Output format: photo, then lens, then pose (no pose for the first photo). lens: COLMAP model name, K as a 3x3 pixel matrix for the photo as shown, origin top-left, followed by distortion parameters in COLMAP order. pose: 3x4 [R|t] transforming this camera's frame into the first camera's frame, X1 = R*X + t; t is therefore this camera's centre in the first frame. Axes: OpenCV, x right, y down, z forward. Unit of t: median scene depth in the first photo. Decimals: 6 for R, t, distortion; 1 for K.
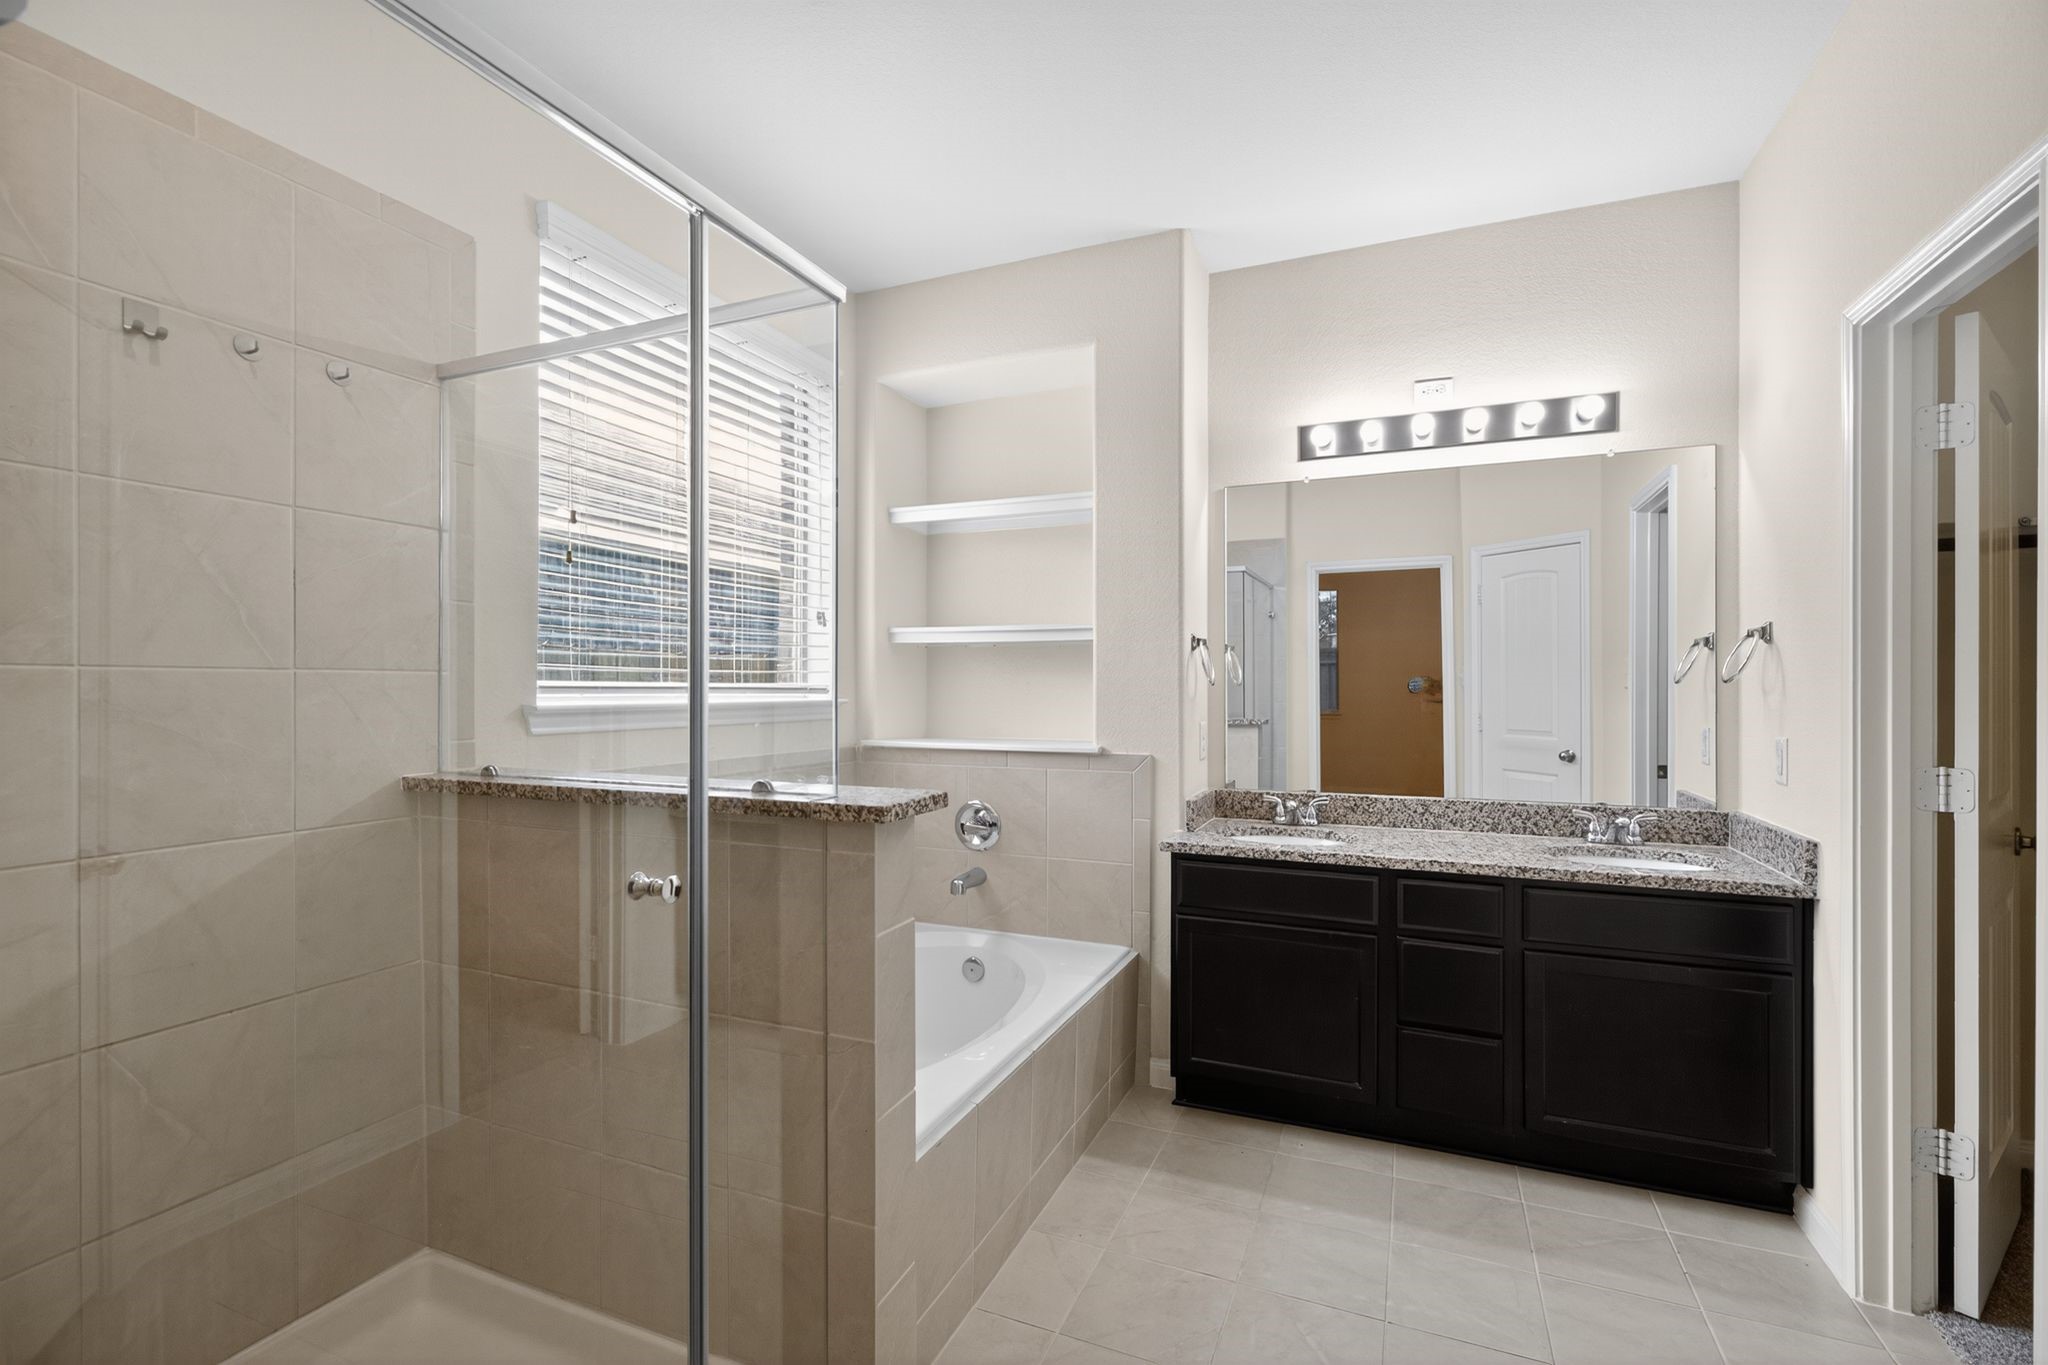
lens RADIAL K [[924.0, 0, 1025.7], [0, 924.0, 684.3], [0, 0, 1]] dist [0.002539, -0.002051]
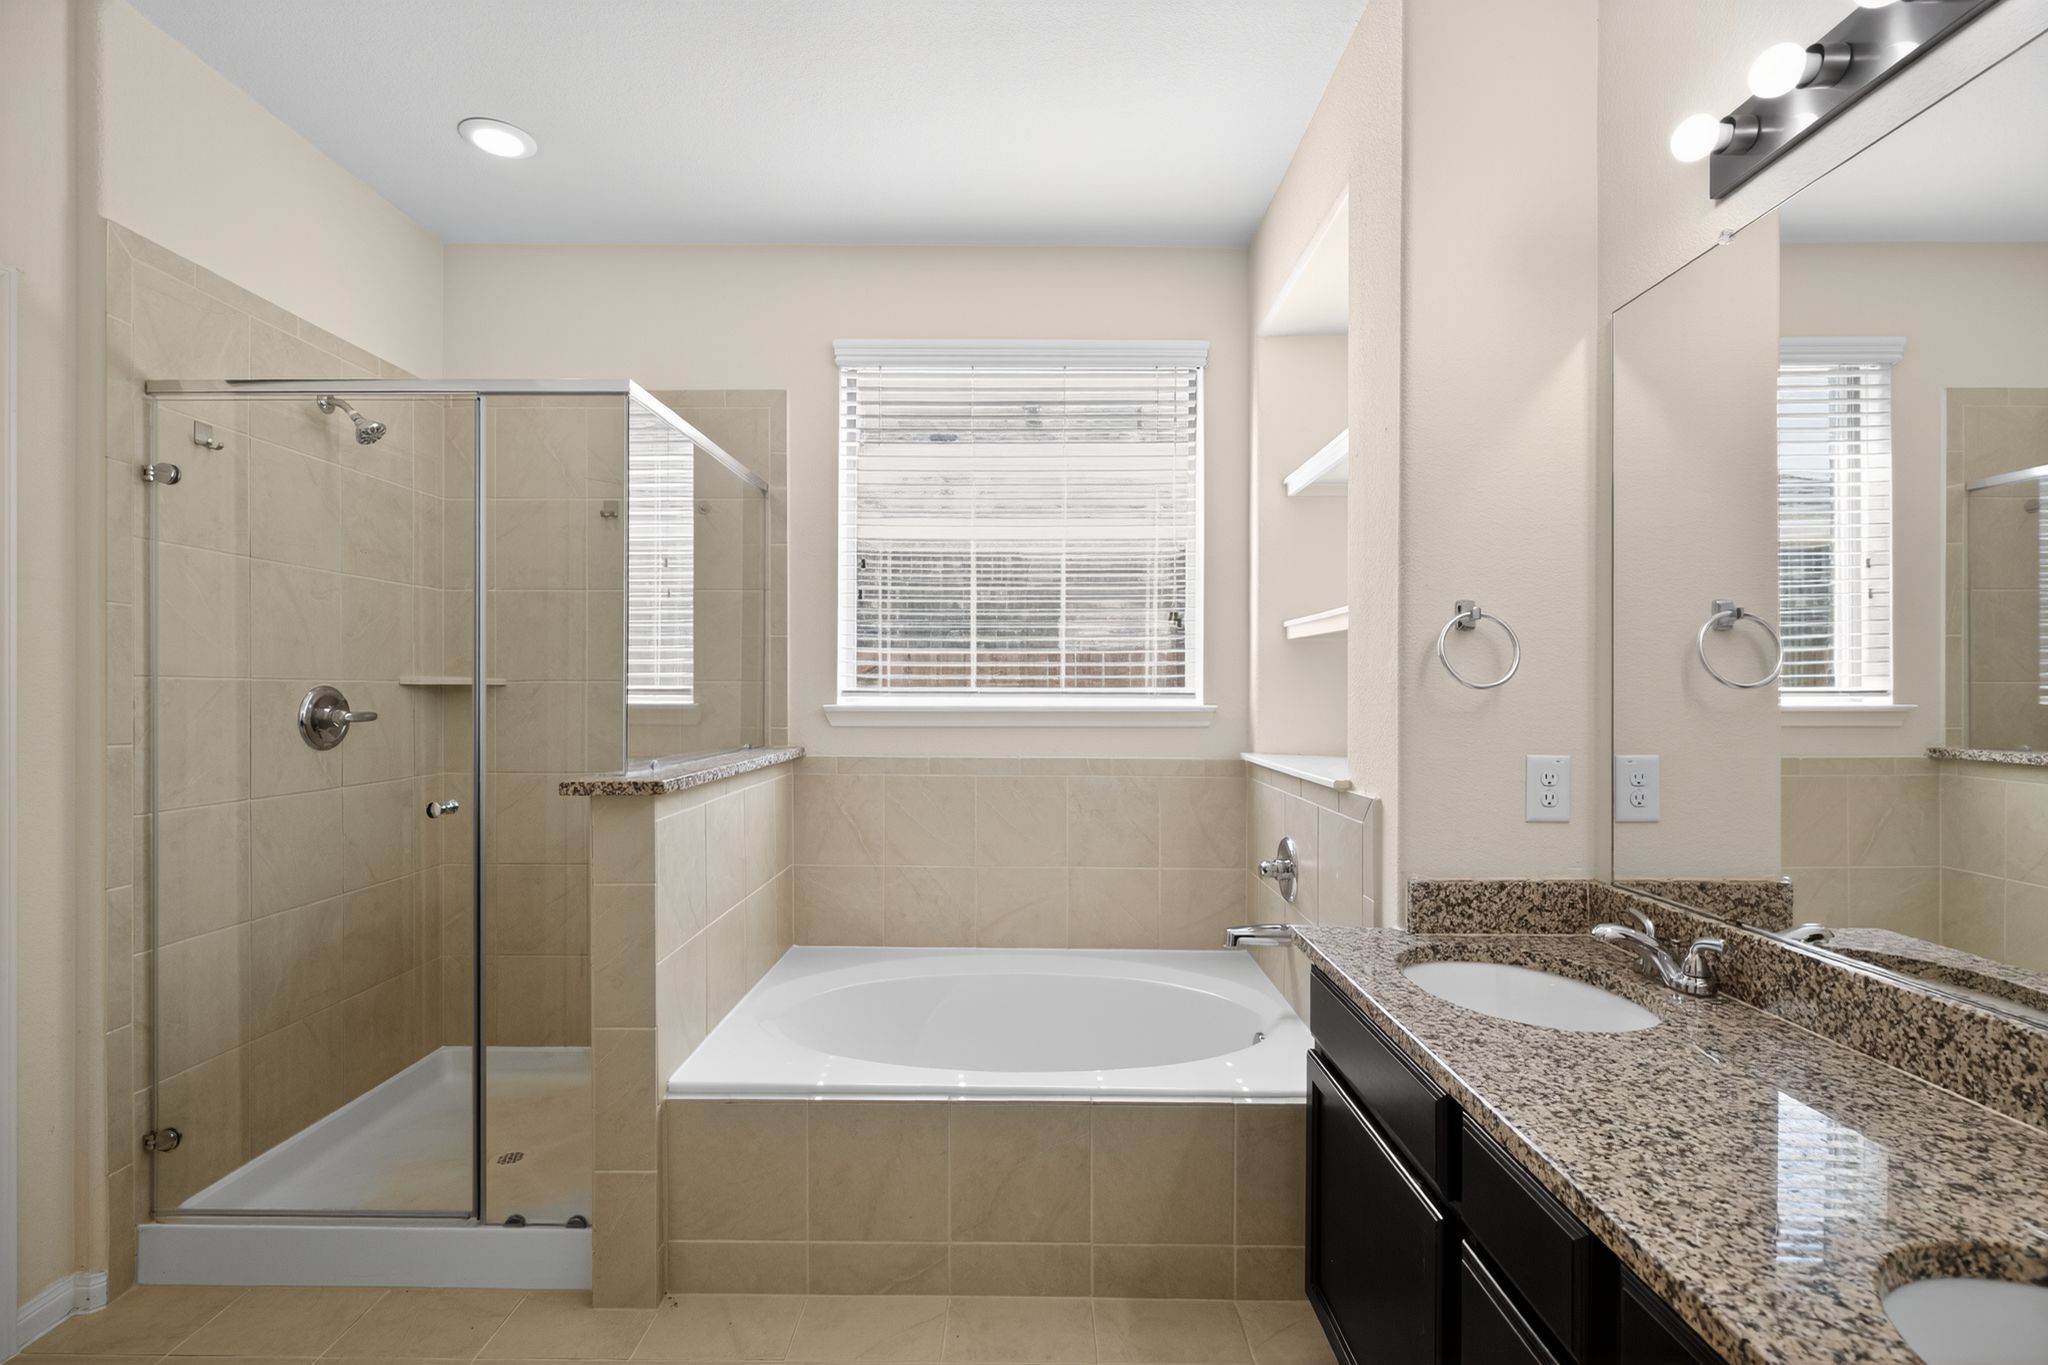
lens RADIAL K [[924.0, 0, 1026.0], [0, 924.0, 689.5], [0, 0, 1]] dist [0.002539, -0.002051]
pose [[0.385575, -0.003765, -0.922669, 0.624674], [0.001171, 0.999993, -0.003591, 0.003871], [0.922676, 0.000304, 0.385577, 0.535816]]
